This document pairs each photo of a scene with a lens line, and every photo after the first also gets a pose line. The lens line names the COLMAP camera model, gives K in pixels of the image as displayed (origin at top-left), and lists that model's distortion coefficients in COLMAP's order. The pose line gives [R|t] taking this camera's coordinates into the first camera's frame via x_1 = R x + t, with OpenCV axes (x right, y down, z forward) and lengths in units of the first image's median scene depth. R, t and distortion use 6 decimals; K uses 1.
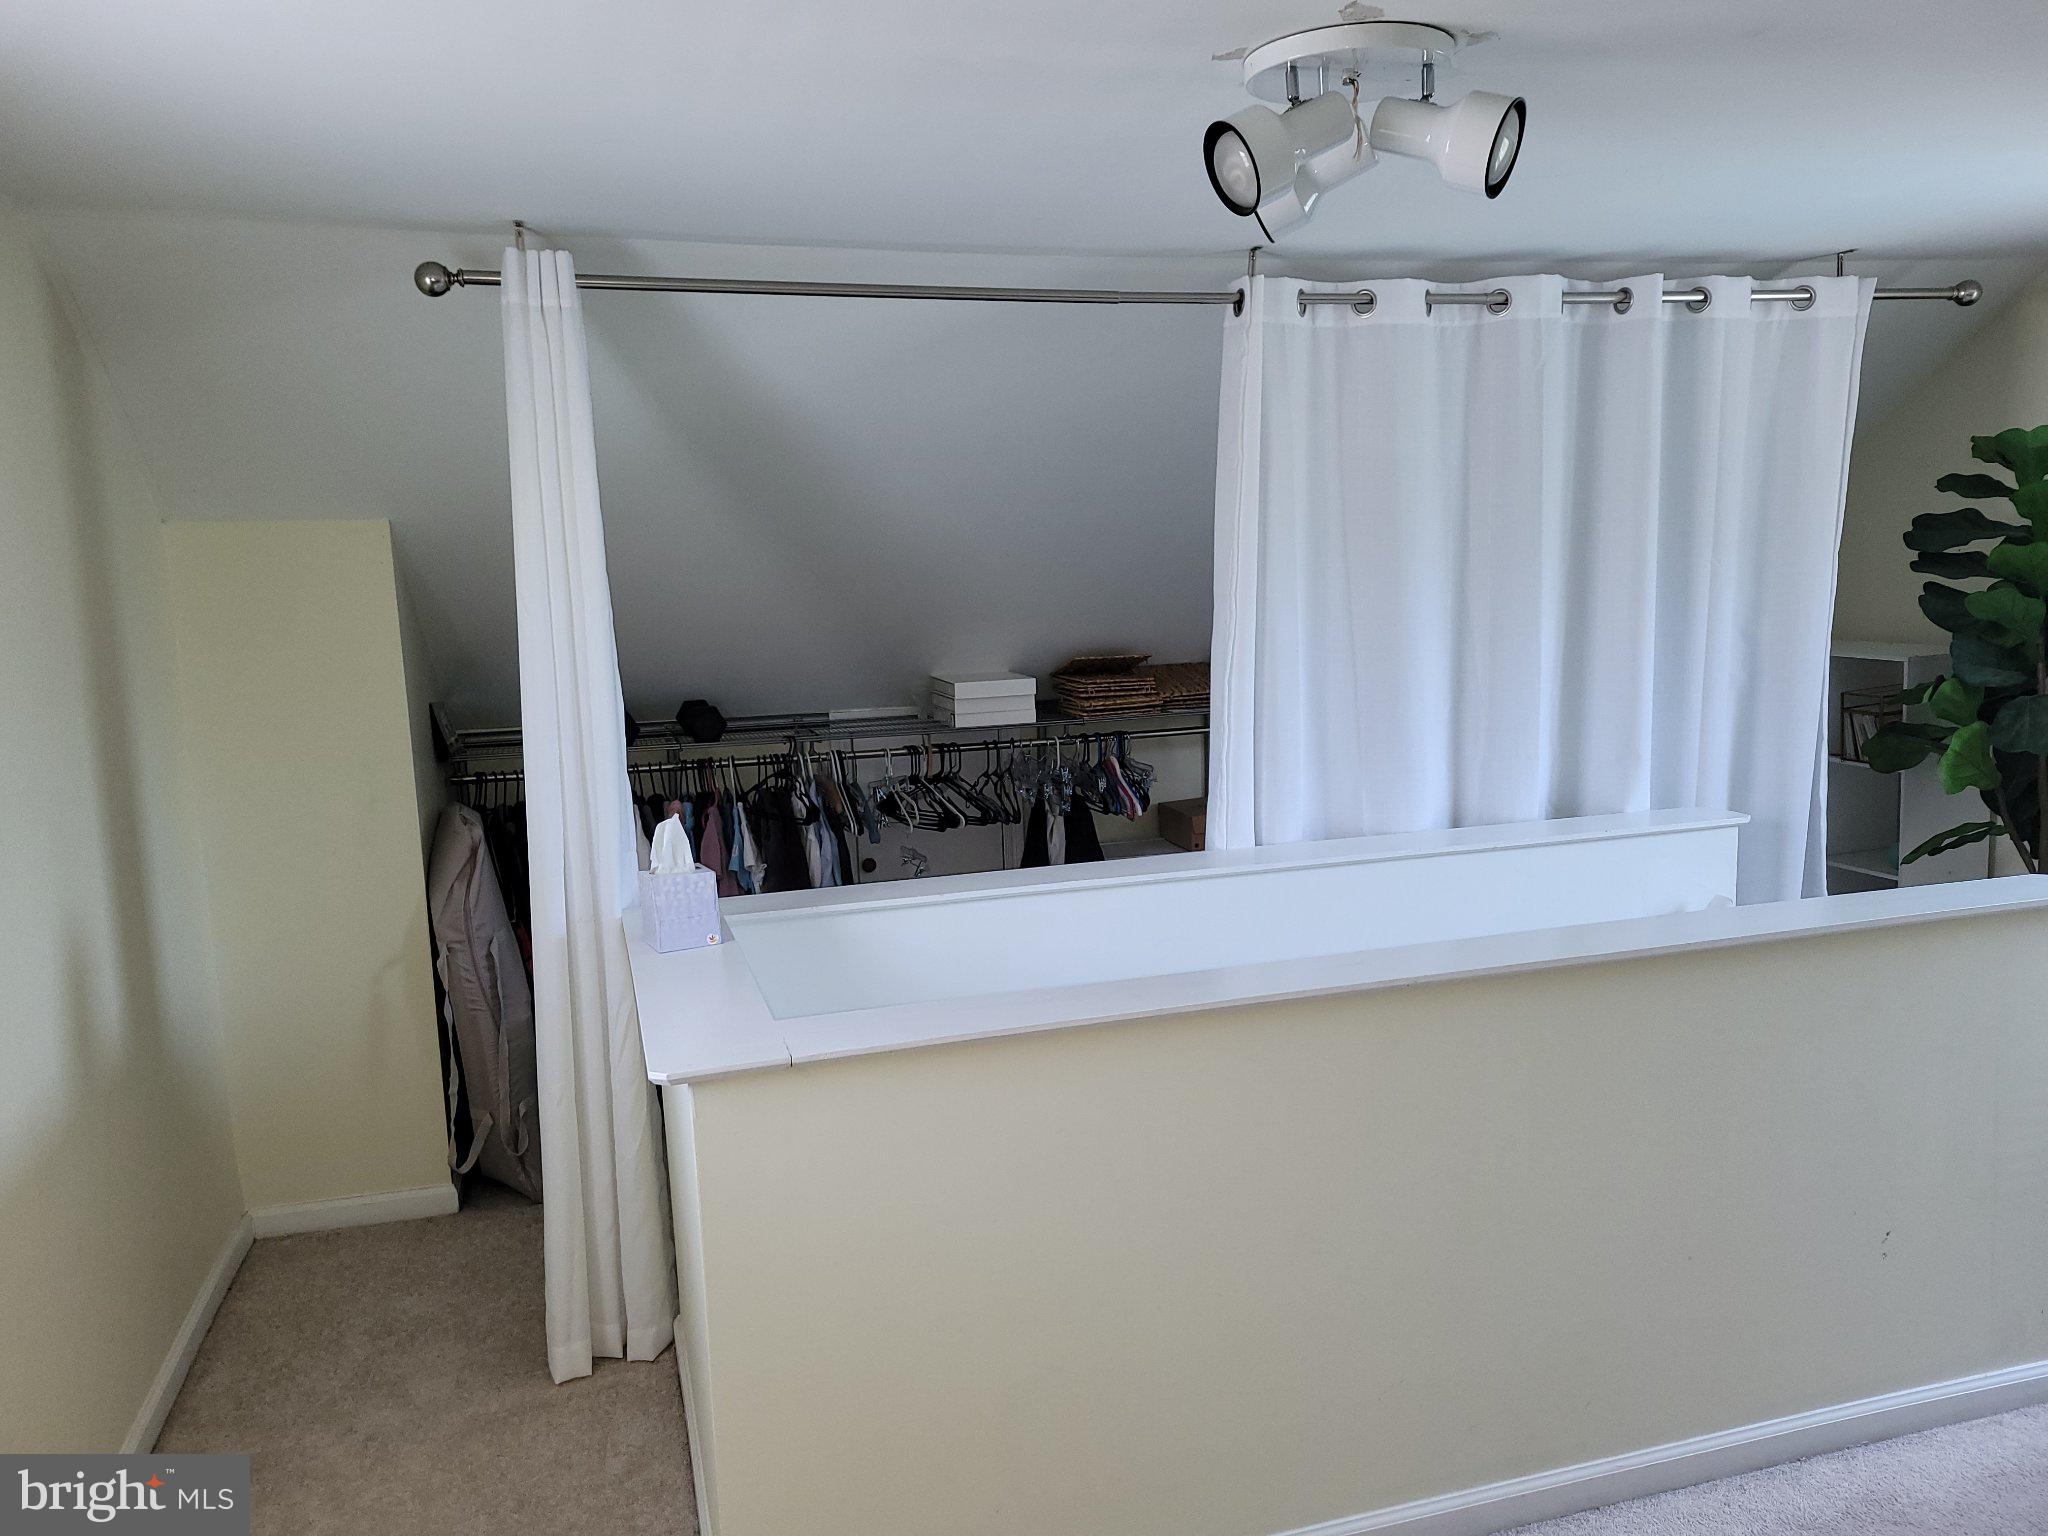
lens RADIAL K [[1535.1, 0, 1061.8], [0, 1535.1, 774.8], [0, 0, 1]] dist [0.081276, -0.062113]
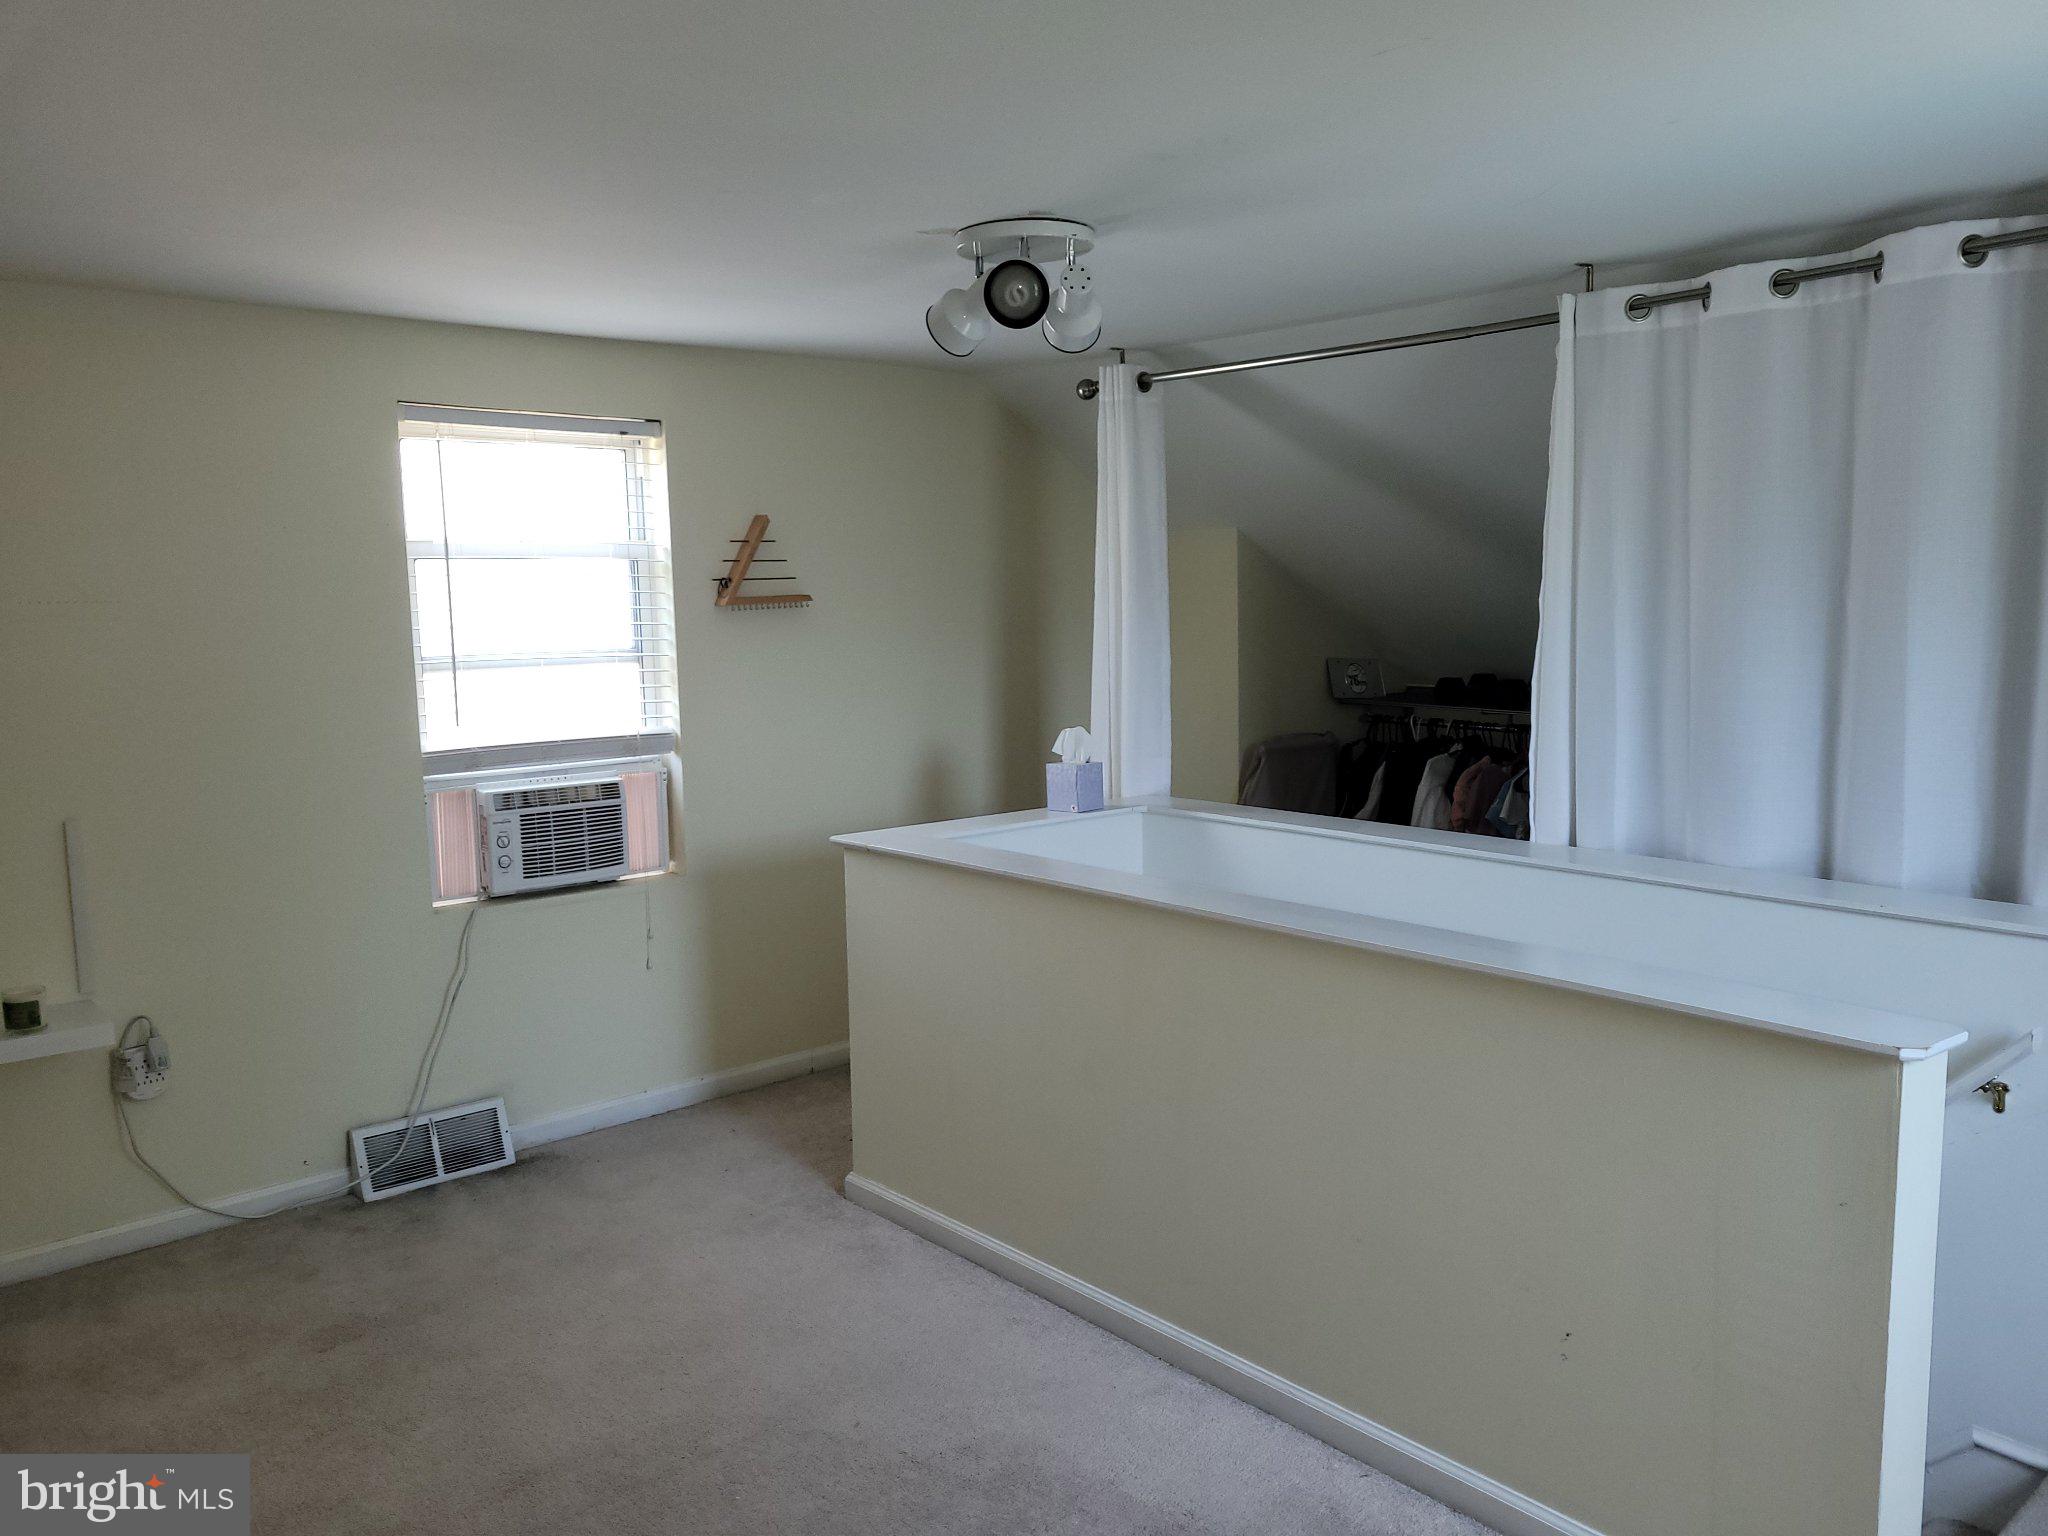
lens RADIAL K [[1538.6, 0, 1108.7], [0, 1538.6, 775.5], [0, 0, 1]] dist [0.030328, 0.000348]
pose [[0.424871, 0.144500, -0.893647, 0.906748], [-0.109359, 0.988141, 0.107786, -0.077045], [0.898624, 0.051933, 0.435635, 0.272271]]
